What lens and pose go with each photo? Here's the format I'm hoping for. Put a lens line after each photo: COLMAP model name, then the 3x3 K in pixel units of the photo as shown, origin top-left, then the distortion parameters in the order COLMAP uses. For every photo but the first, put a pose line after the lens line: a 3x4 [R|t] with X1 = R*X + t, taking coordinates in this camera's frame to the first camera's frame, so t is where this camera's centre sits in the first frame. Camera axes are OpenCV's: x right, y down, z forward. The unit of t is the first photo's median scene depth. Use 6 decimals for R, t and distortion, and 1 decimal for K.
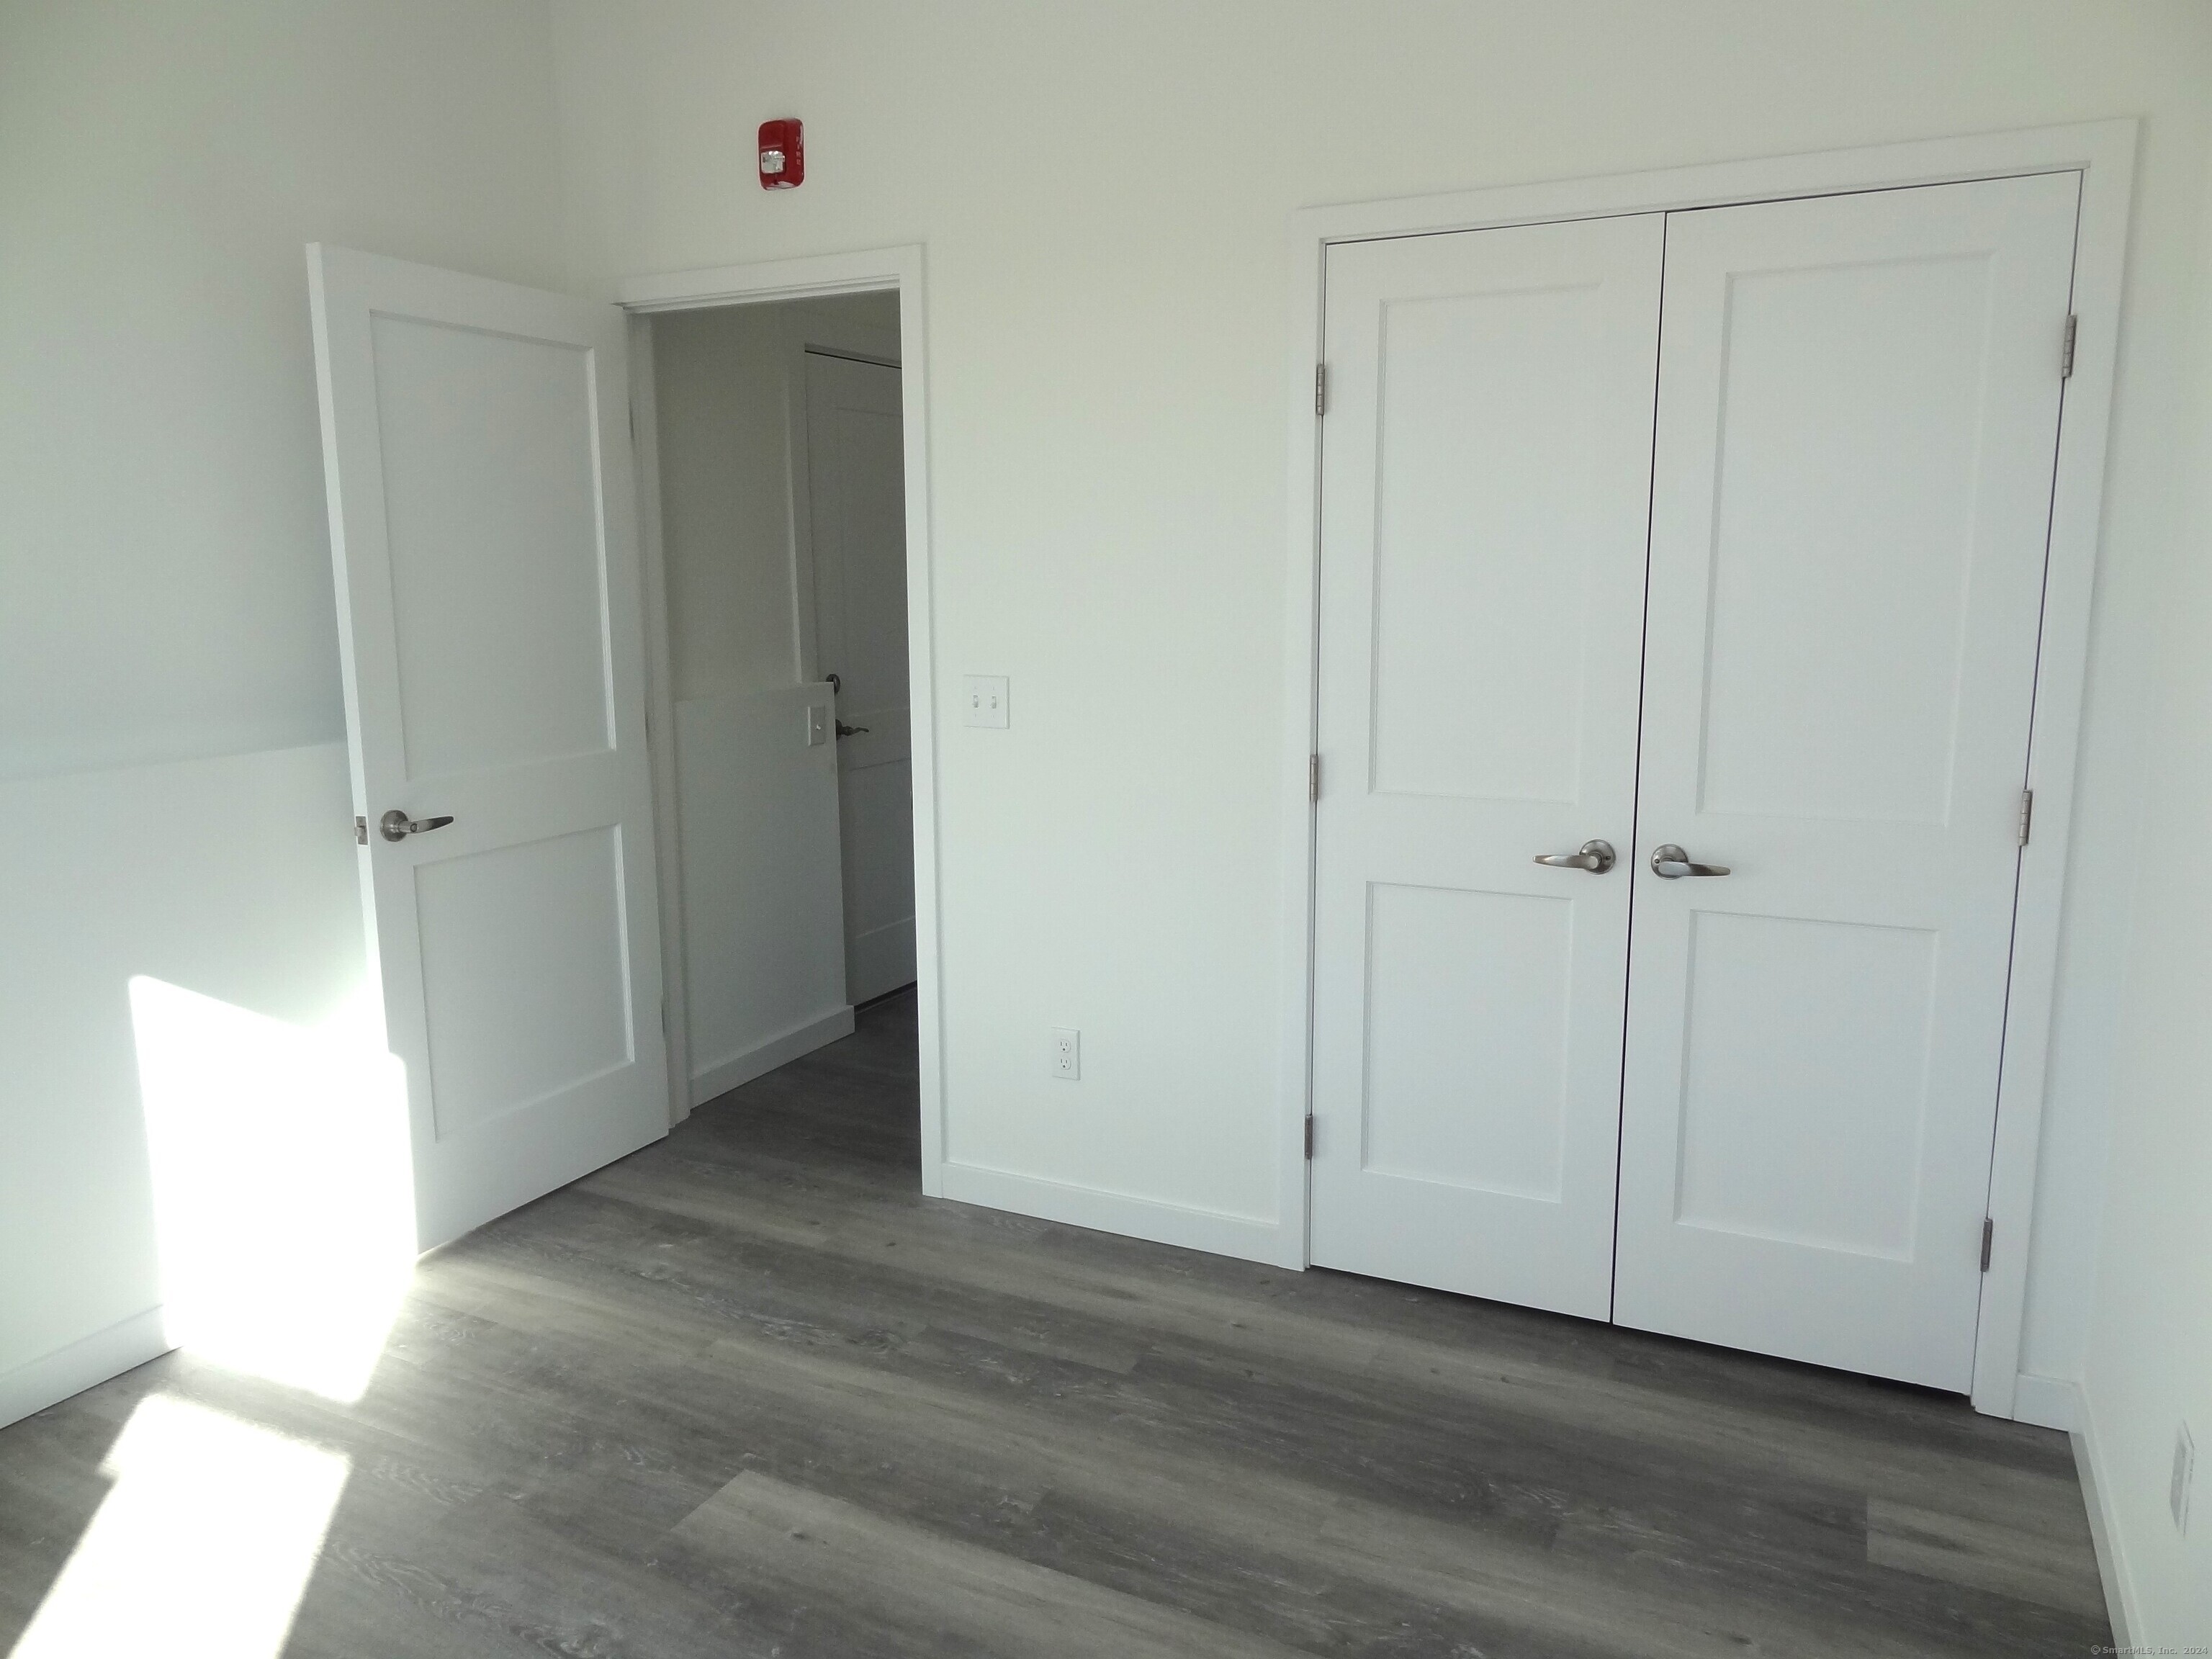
lens RADIAL K [[1554.2, 0, 1101.9], [0, 1554.2, 824.6], [0, 0, 1]] dist [0.011359, -0.002570]
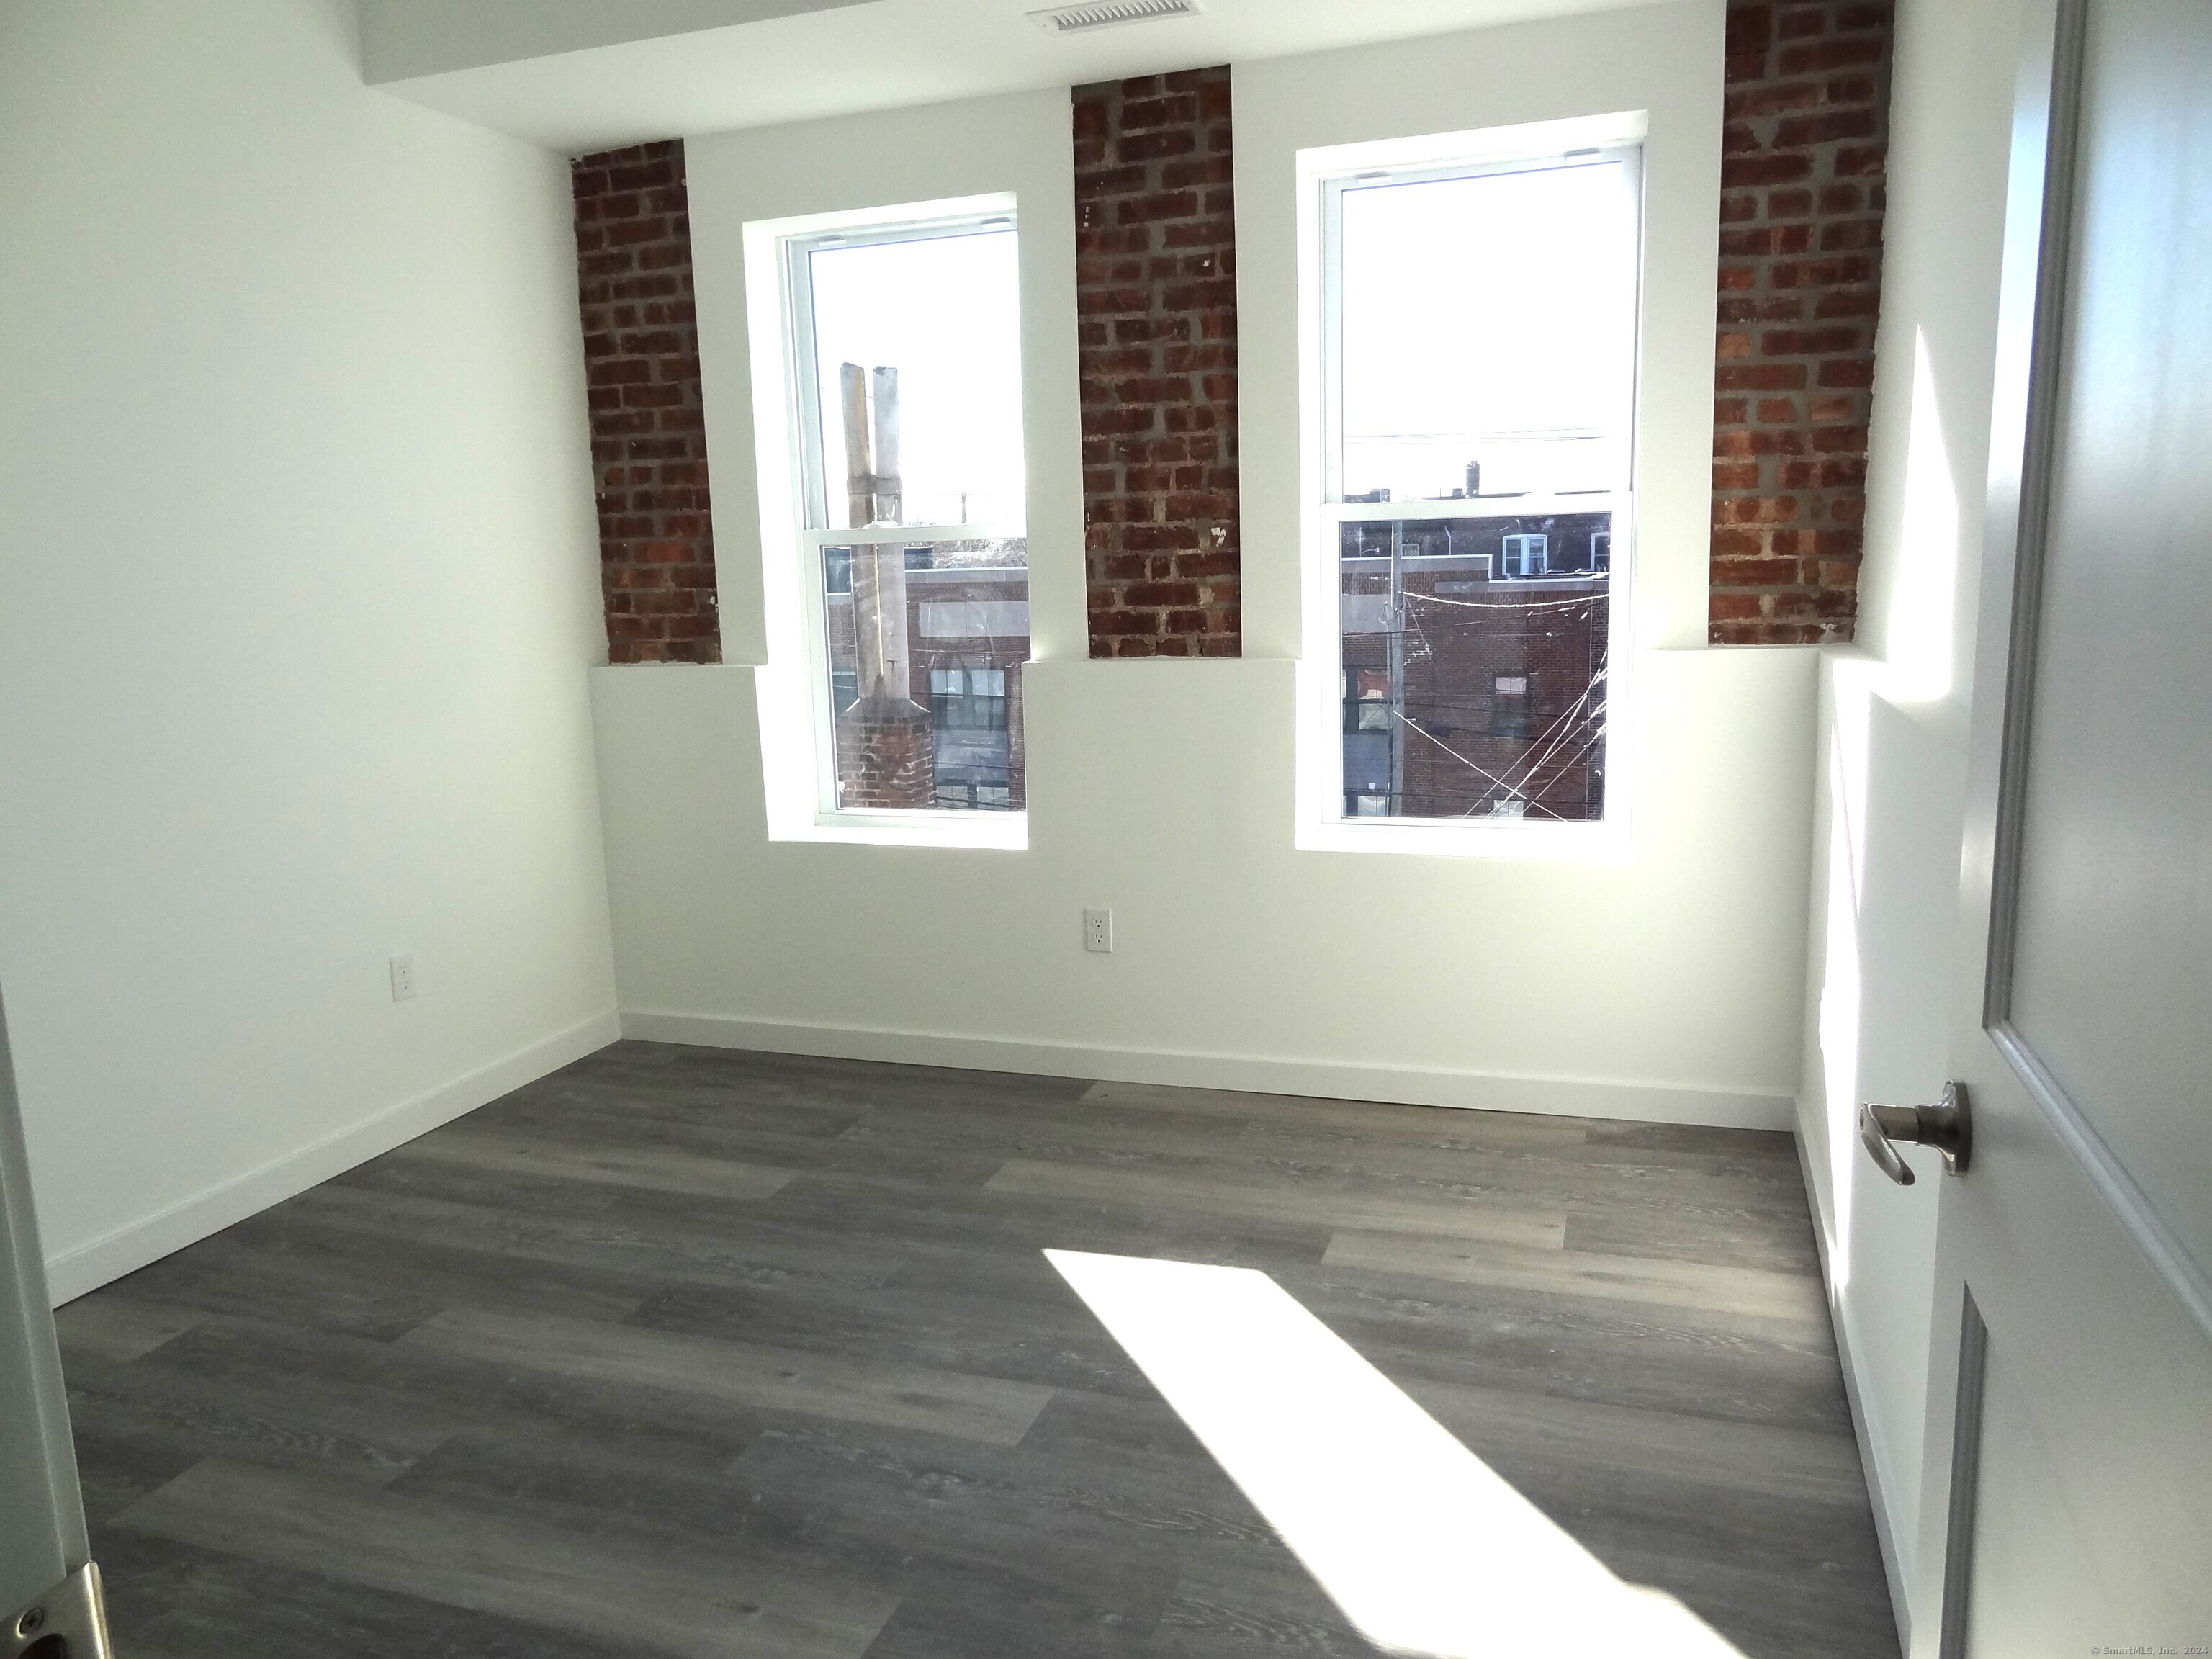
lens RADIAL K [[1554.2, 0, 1108.6], [0, 1554.2, 836.5], [0, 0, 1]] dist [0.011359, -0.002570]
pose [[-0.992554, 0.054275, -0.109046, -0.348827], [0.017231, 0.948802, 0.315402, -0.232282], [0.120581, 0.311175, -0.942672, 1.854268]]
